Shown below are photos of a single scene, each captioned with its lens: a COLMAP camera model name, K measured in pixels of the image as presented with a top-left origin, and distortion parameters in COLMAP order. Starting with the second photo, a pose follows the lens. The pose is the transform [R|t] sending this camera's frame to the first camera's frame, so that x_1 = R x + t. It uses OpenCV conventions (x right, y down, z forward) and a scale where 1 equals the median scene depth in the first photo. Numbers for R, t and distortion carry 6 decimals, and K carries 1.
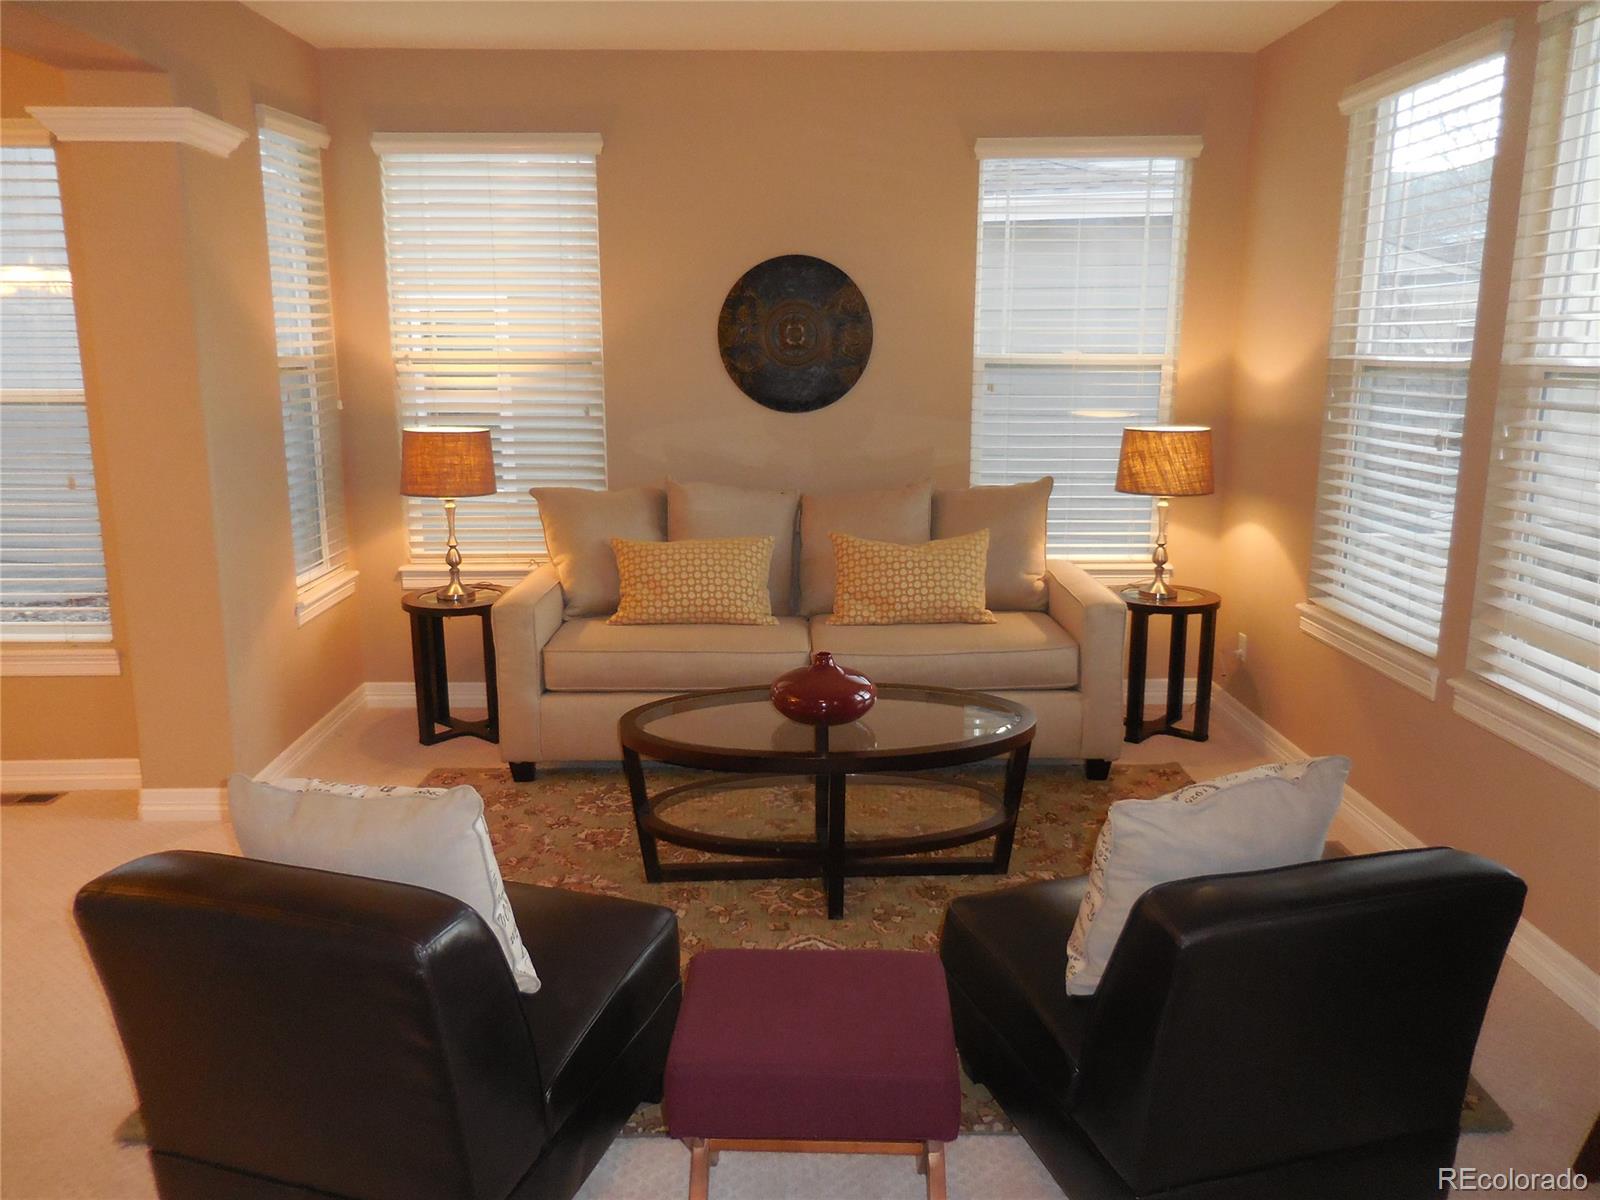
lens RADIAL K [[1216.2, 0, 800.0], [0, 1216.2, 600.0], [0, 0, 1]] dist [0.009211, 0.002681]
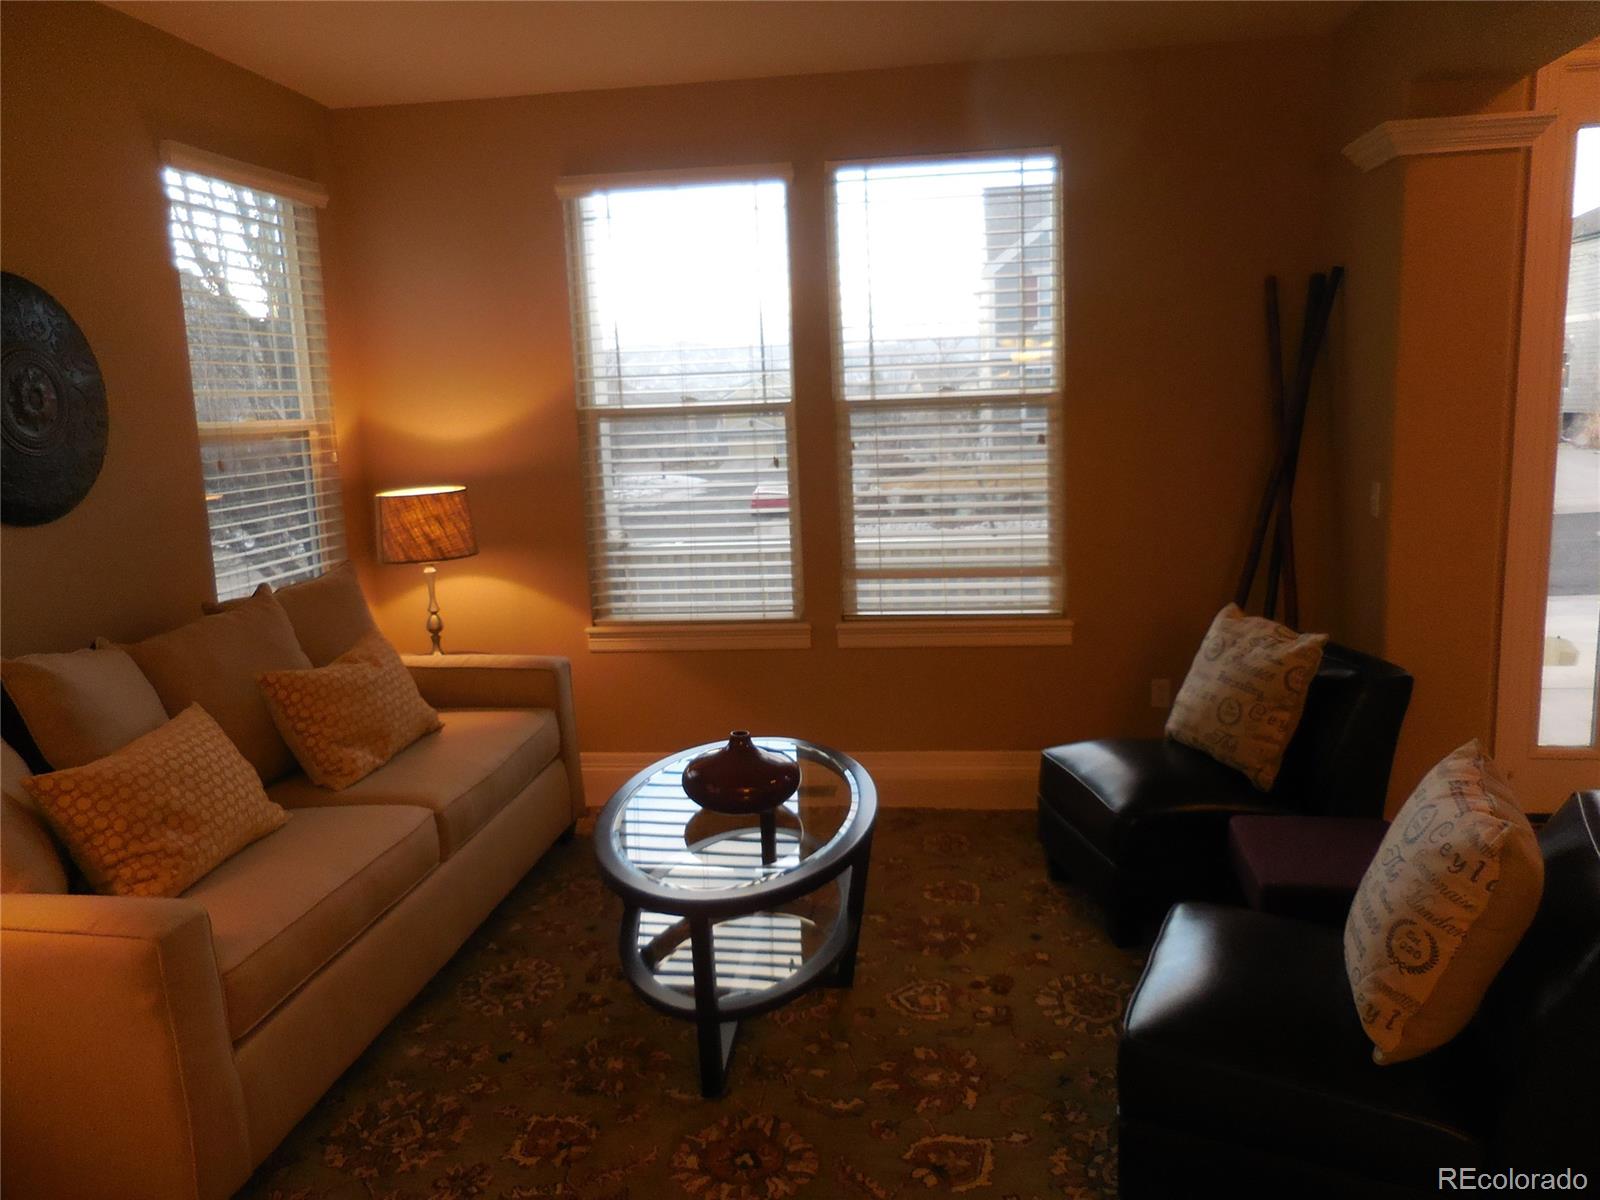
lens RADIAL K [[1216.2, 0, 800.0], [0, 1216.2, 600.0], [0, 0, 1]] dist [0.009211, 0.002681]
pose [[0.131934, -0.172685, 0.976101, -0.628607], [0.246141, 0.959575, 0.136492, -0.121266], [-0.960212, 0.222251, 0.169105, 0.598756]]
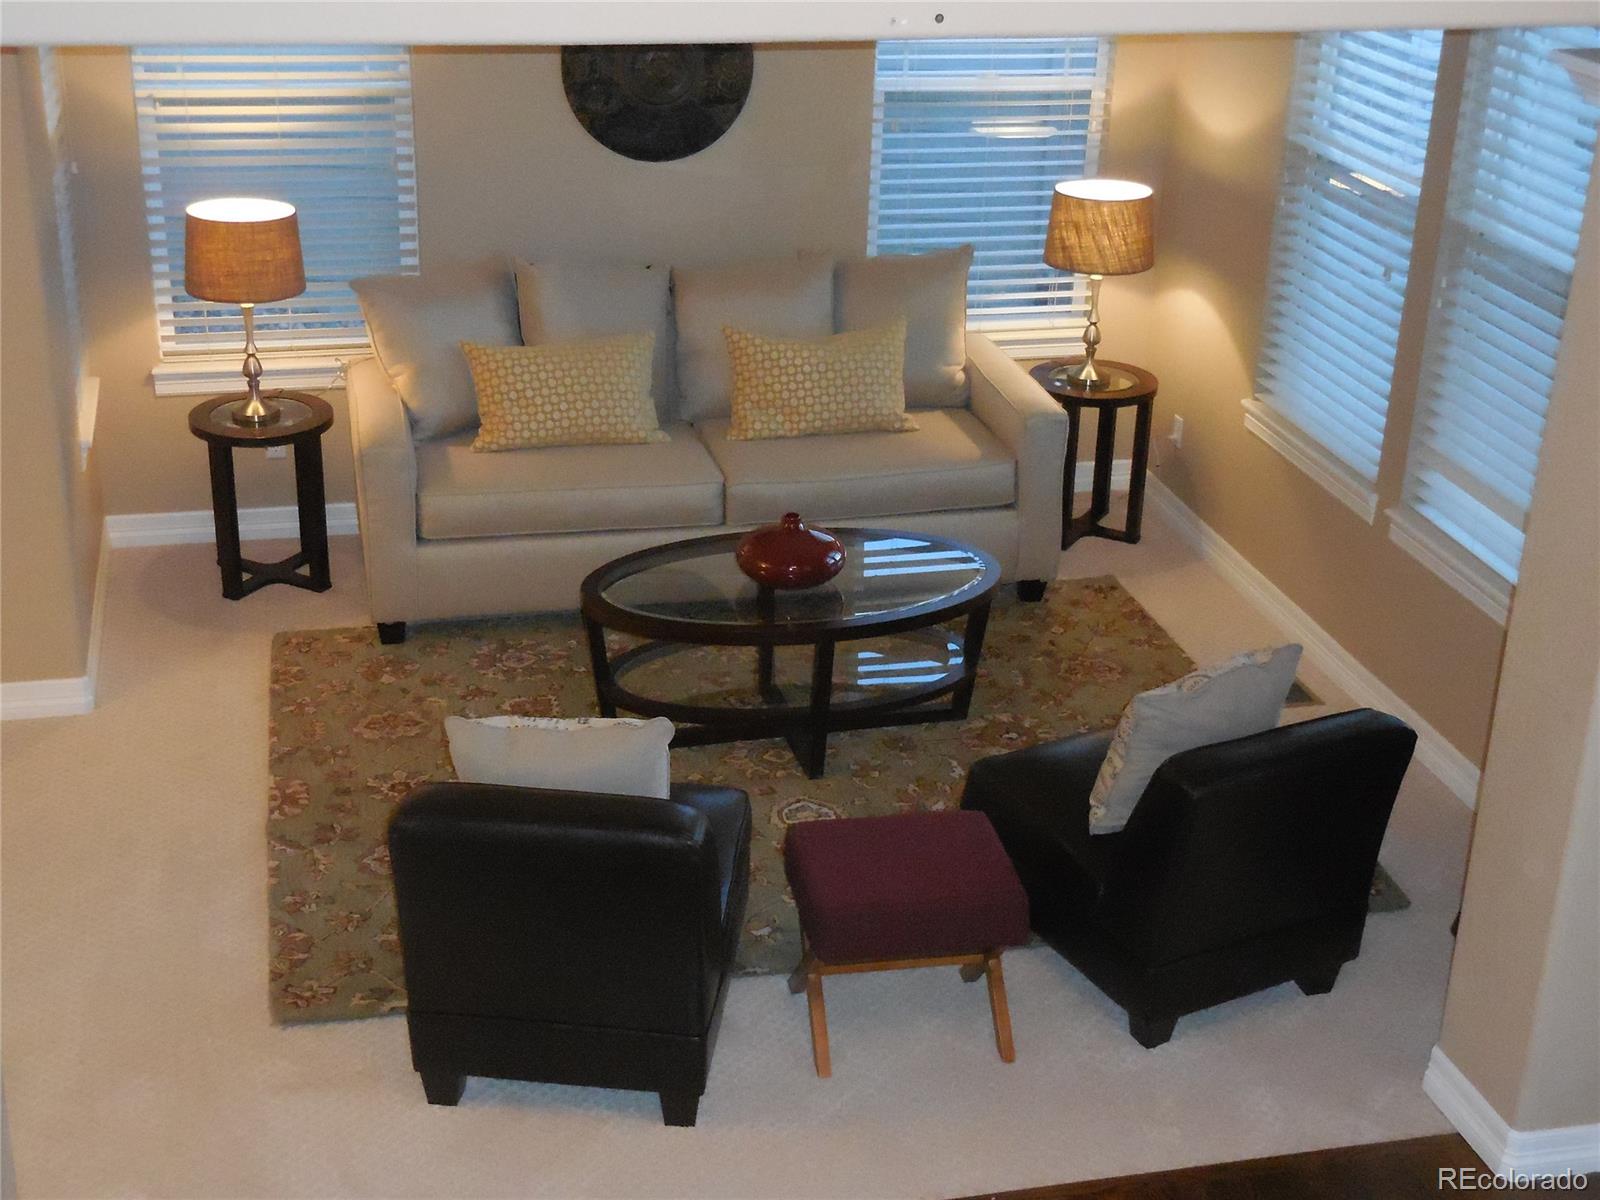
lens RADIAL K [[2215.7, 0, 800.0], [0, 2215.7, 600.0], [0, 0, 1]] dist [0.000986, 0.485185]
pose [[0.976488, -0.059211, 0.207280, -0.260194], [0.015615, 0.978440, 0.205938, -0.191239], [-0.215005, -0.197859, 0.956360, -0.530984]]
